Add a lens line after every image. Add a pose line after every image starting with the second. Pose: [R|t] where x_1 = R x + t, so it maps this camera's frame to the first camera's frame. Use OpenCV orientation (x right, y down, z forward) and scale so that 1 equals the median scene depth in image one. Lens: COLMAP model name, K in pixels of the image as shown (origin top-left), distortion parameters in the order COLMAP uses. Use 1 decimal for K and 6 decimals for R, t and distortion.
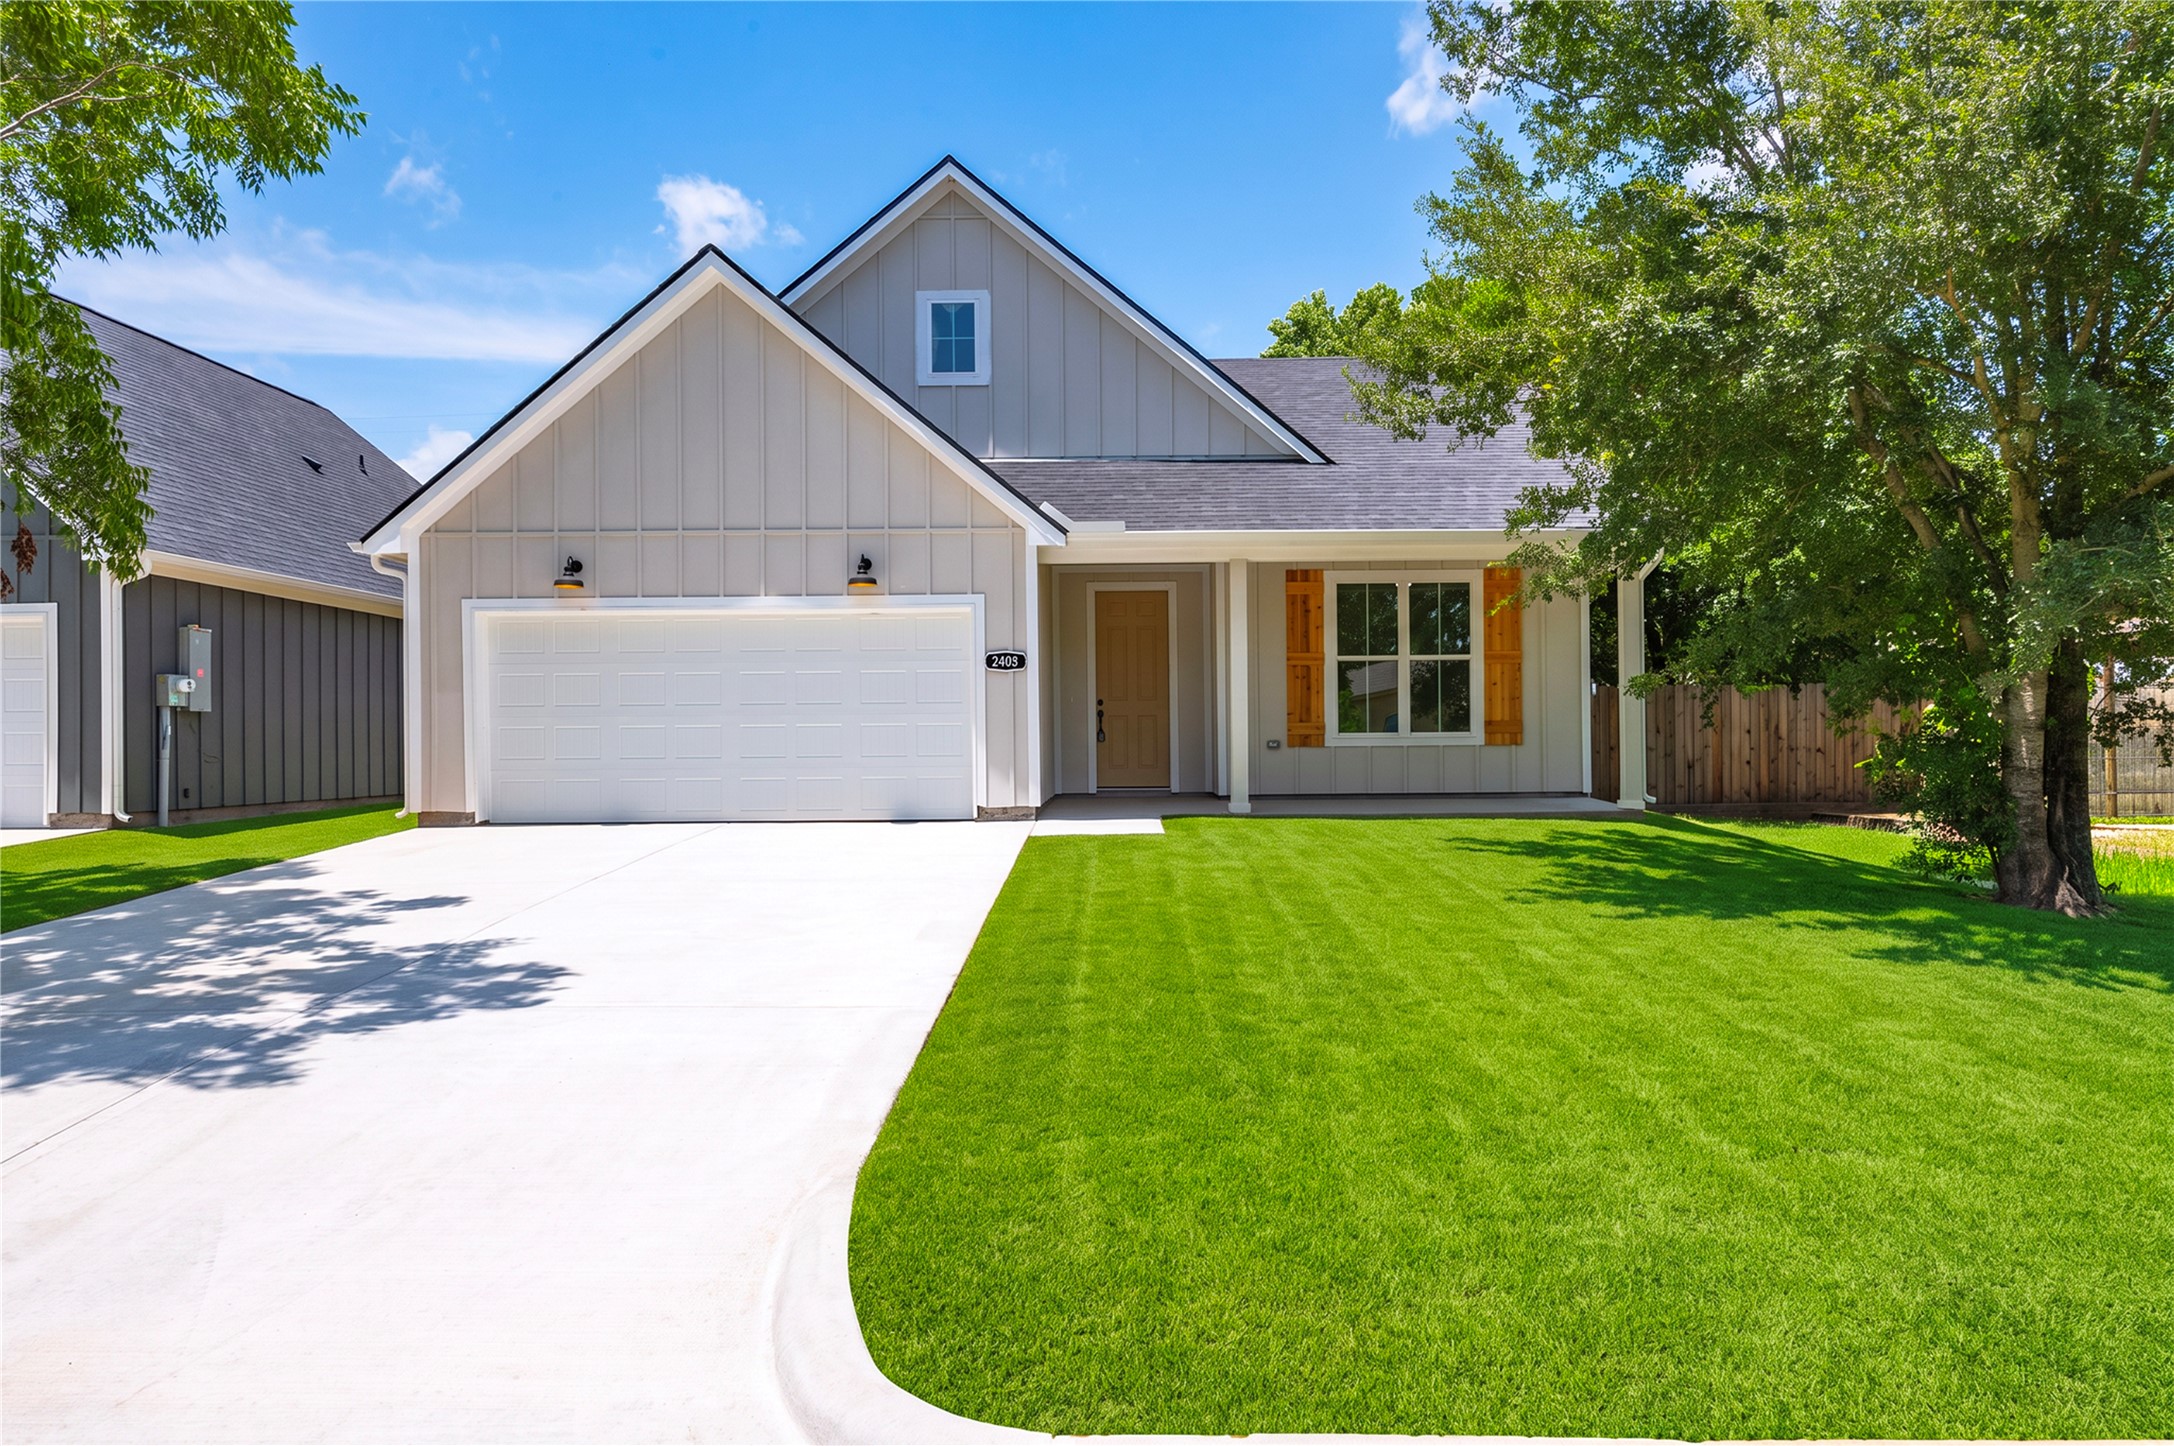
lens RADIAL K [[1481.0, 0, 1102.3], [0, 1481.0, 751.1], [0, 0, 1]] dist [0.004148, 0.001089]
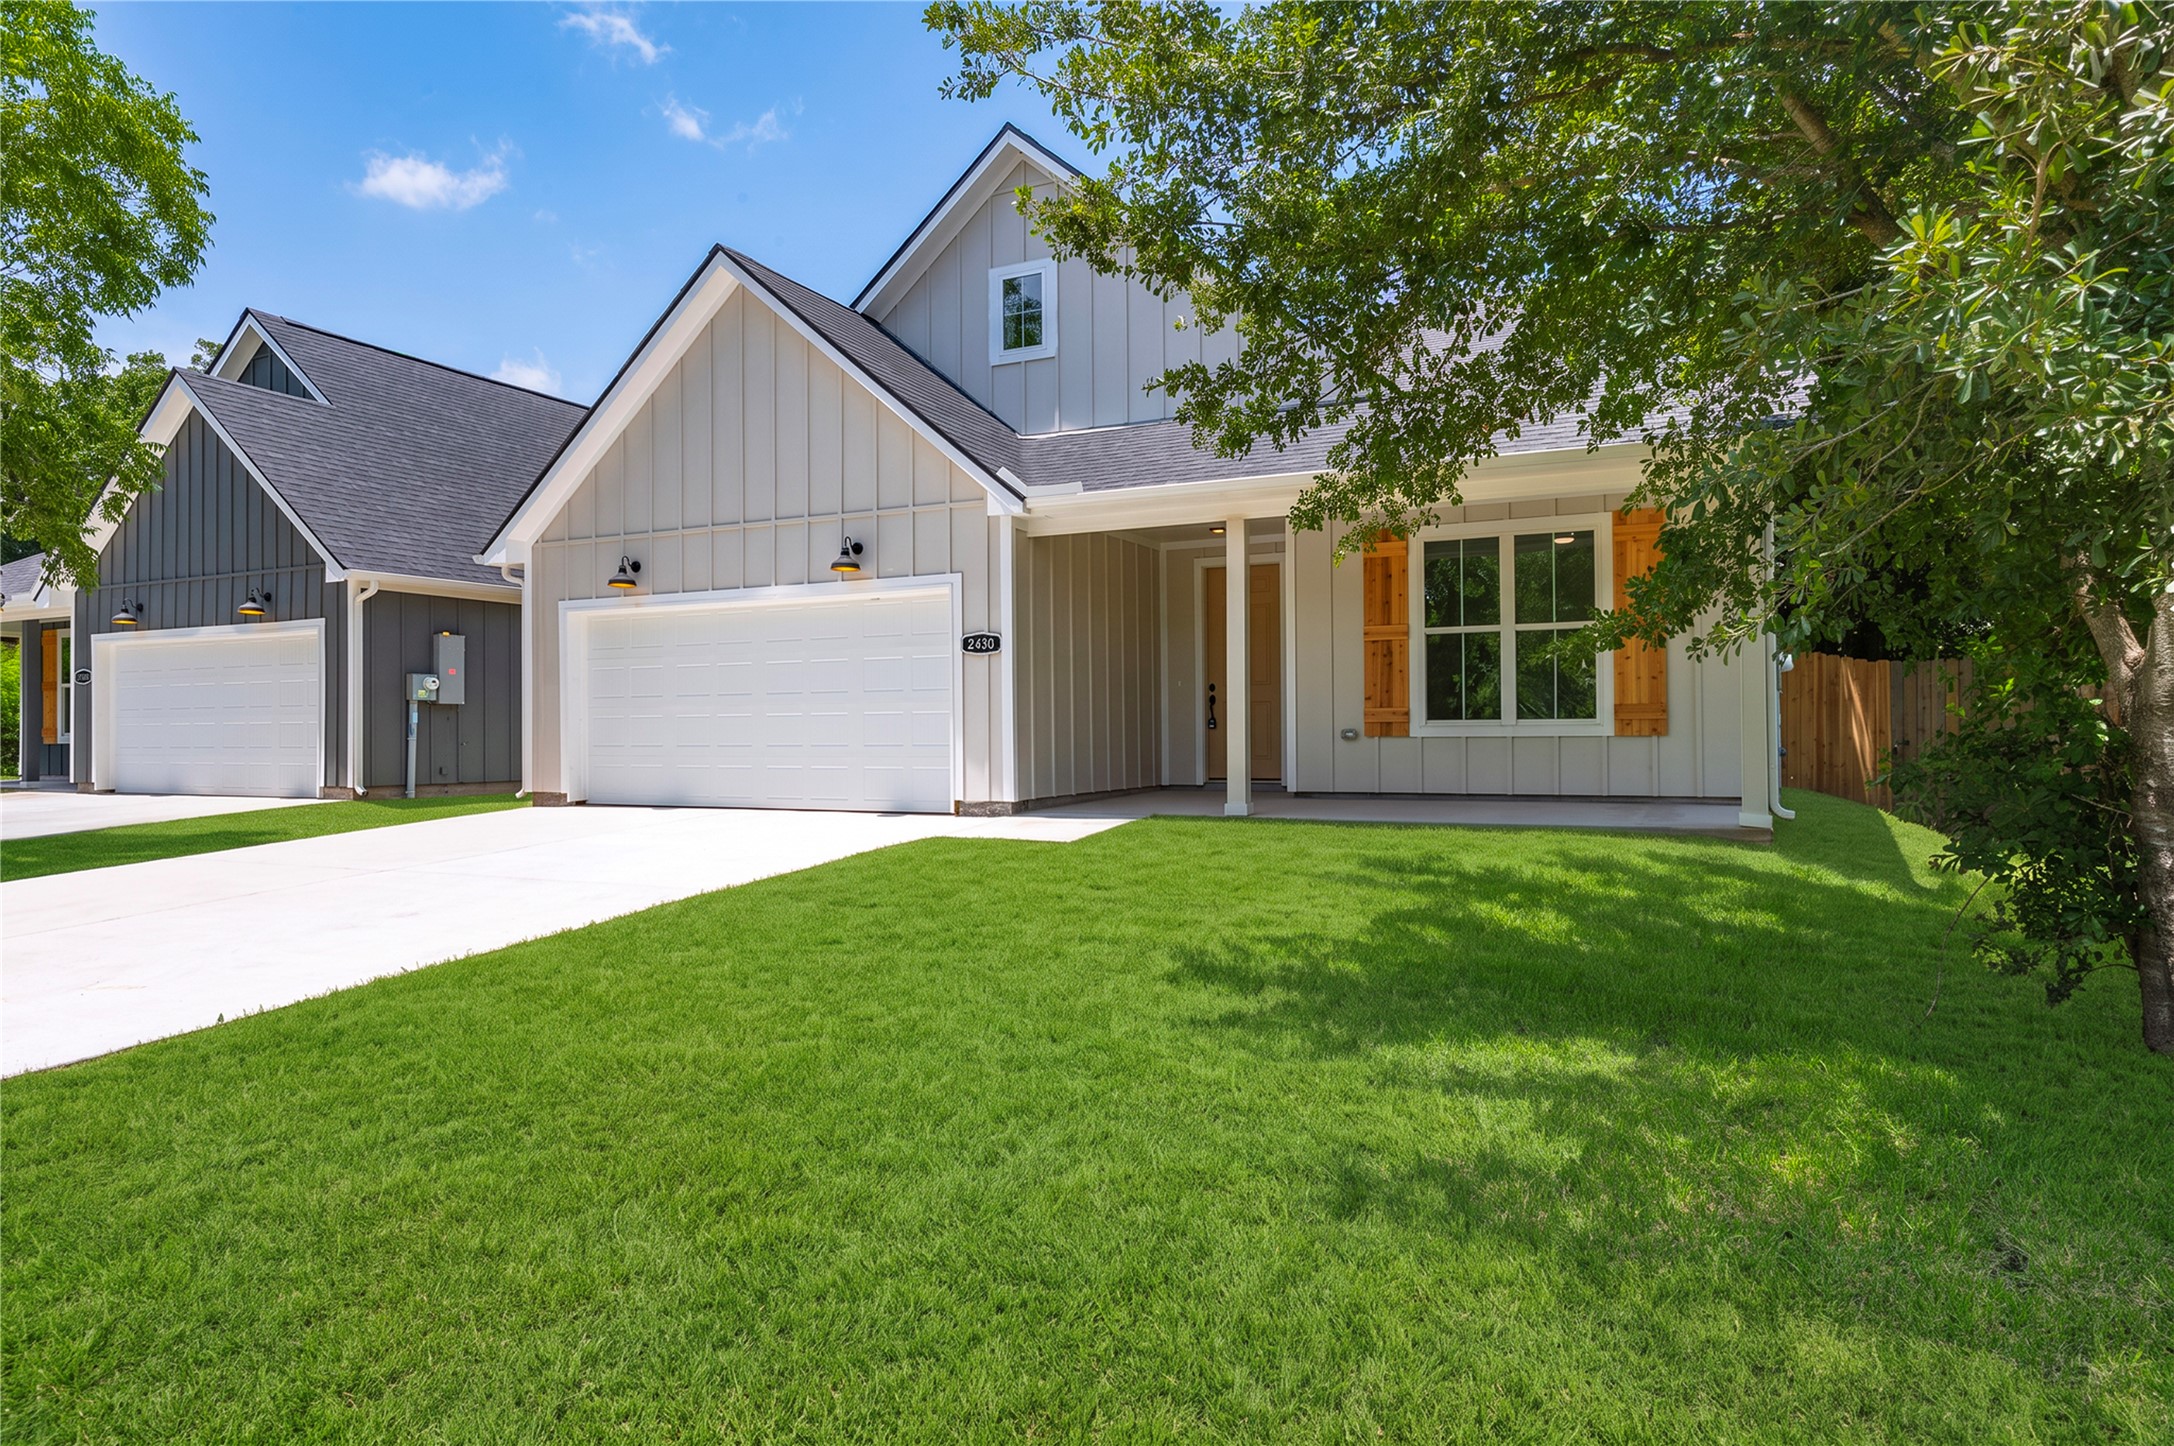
lens RADIAL K [[1279.6, 0, 1087.0], [0, 1279.6, 723.0], [0, 0, 1]] dist [-0.000675, -0.000082]
pose [[0.900604, -0.000541, -0.434640, 0.309129], [-0.003732, 0.999953, -0.008978, -0.003837], [0.434625, 0.009708, 0.900559, 0.279451]]
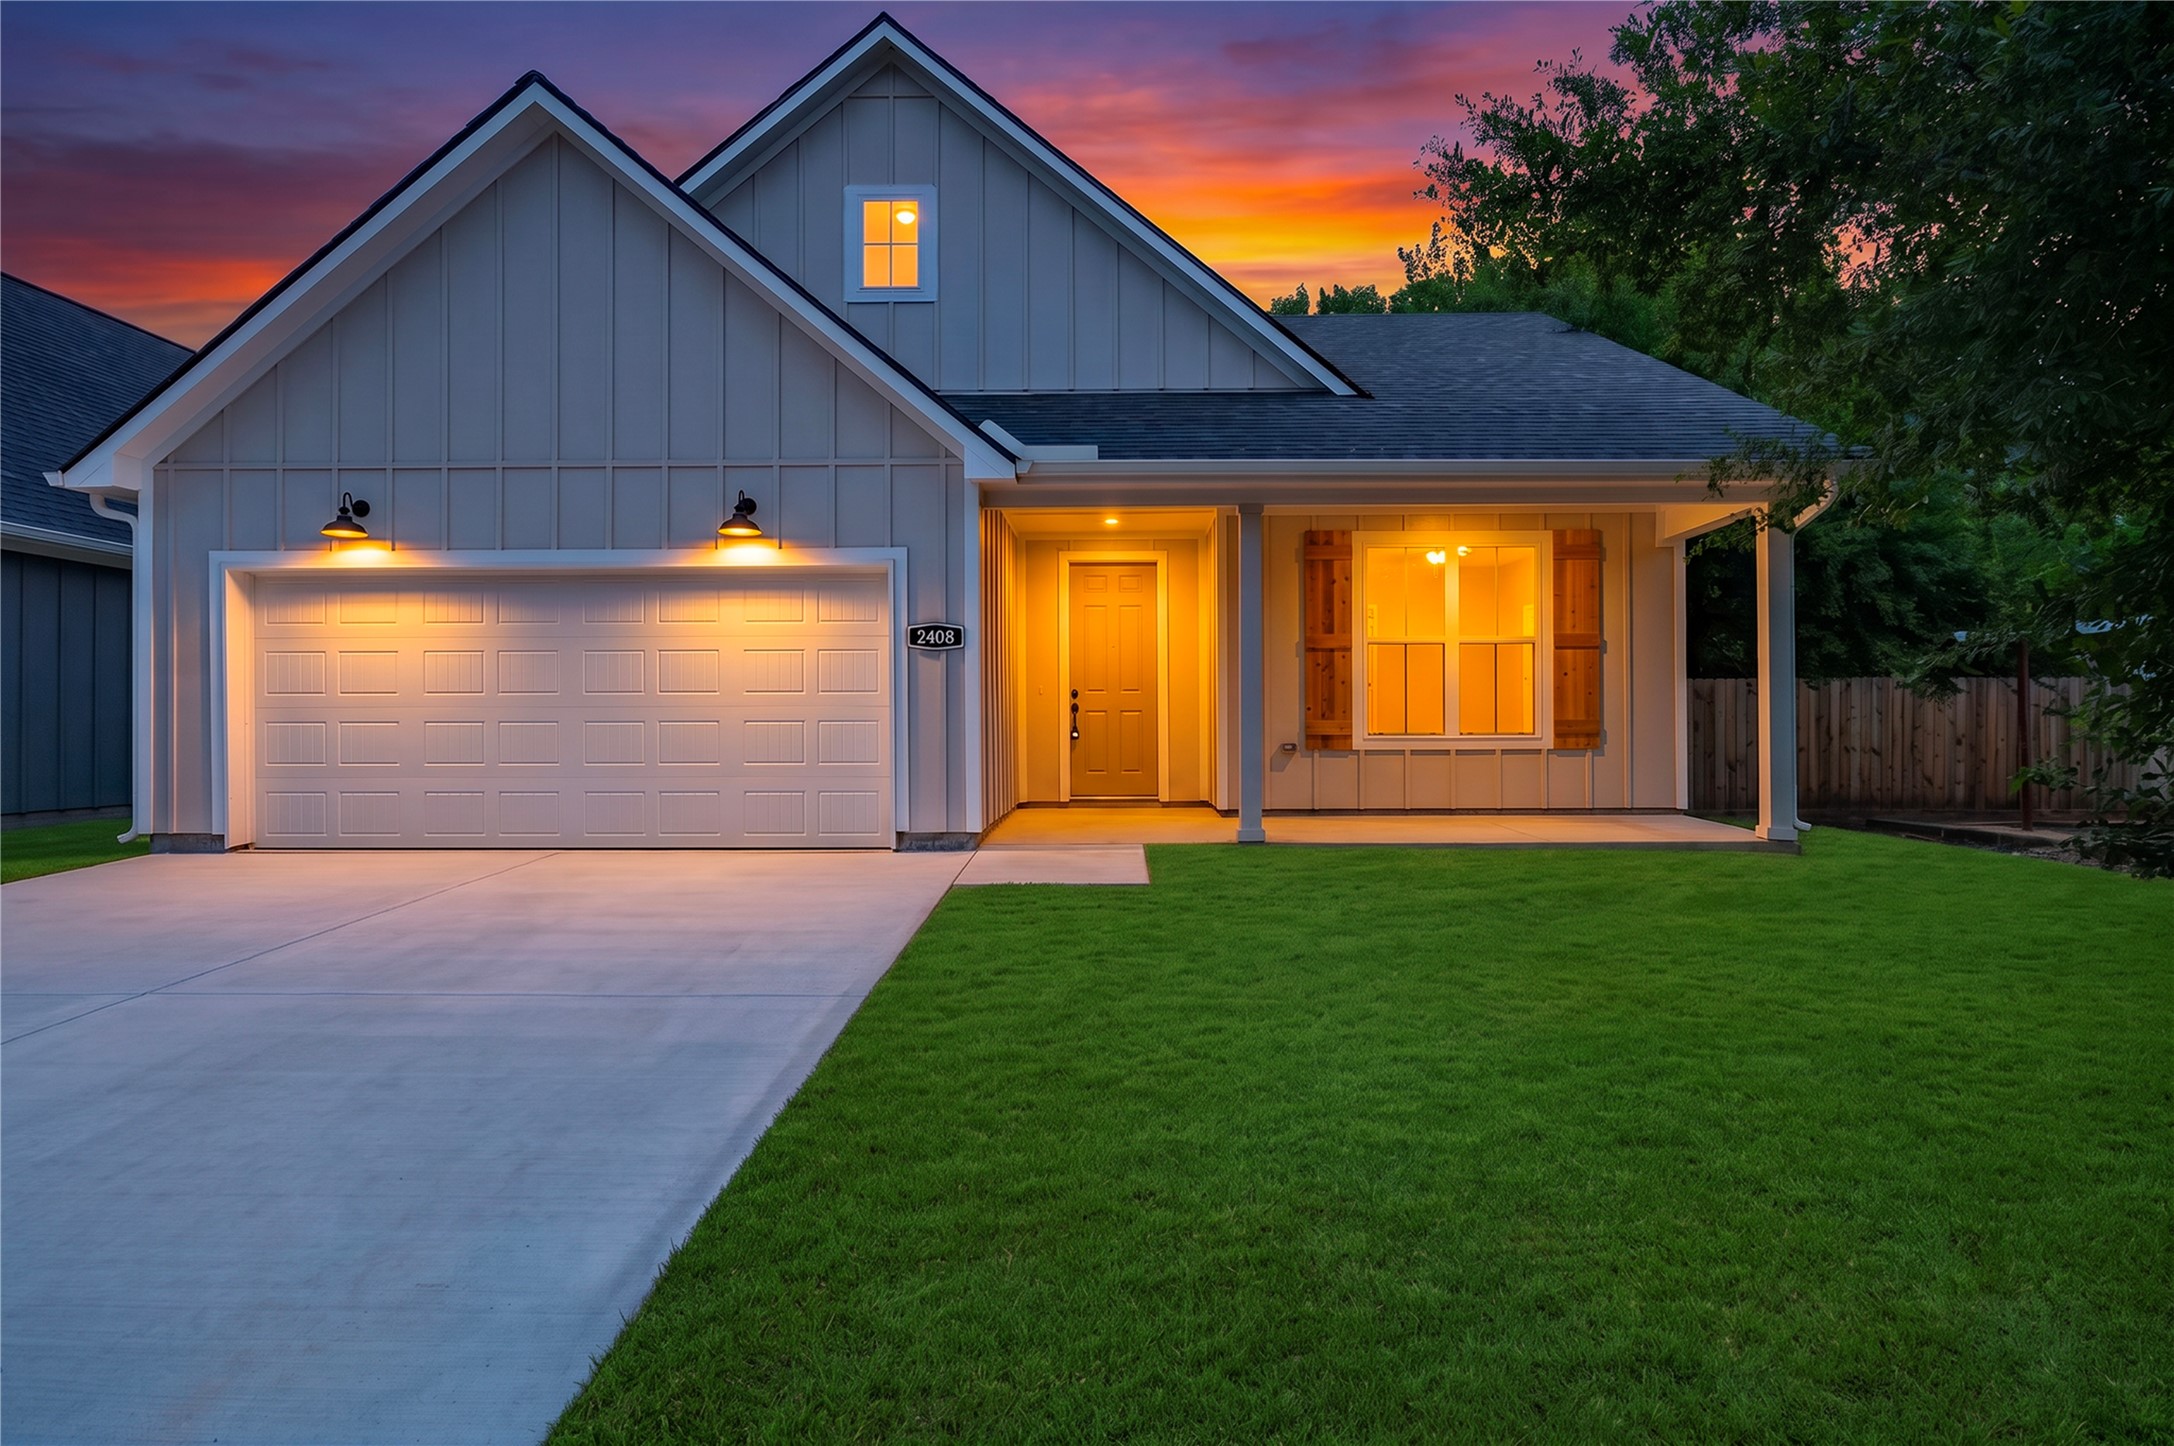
lens RADIAL K [[1189.2, 0, 1087.0], [0, 1189.2, 723.0], [0, 0, 1]] dist [-0.002304, -0.000938]
pose [[0.999757, 0.005809, -0.021275, 0.021600], [-0.006054, 0.999916, -0.011452, -0.009821], [0.021207, 0.011578, 0.999708, 0.364225]]
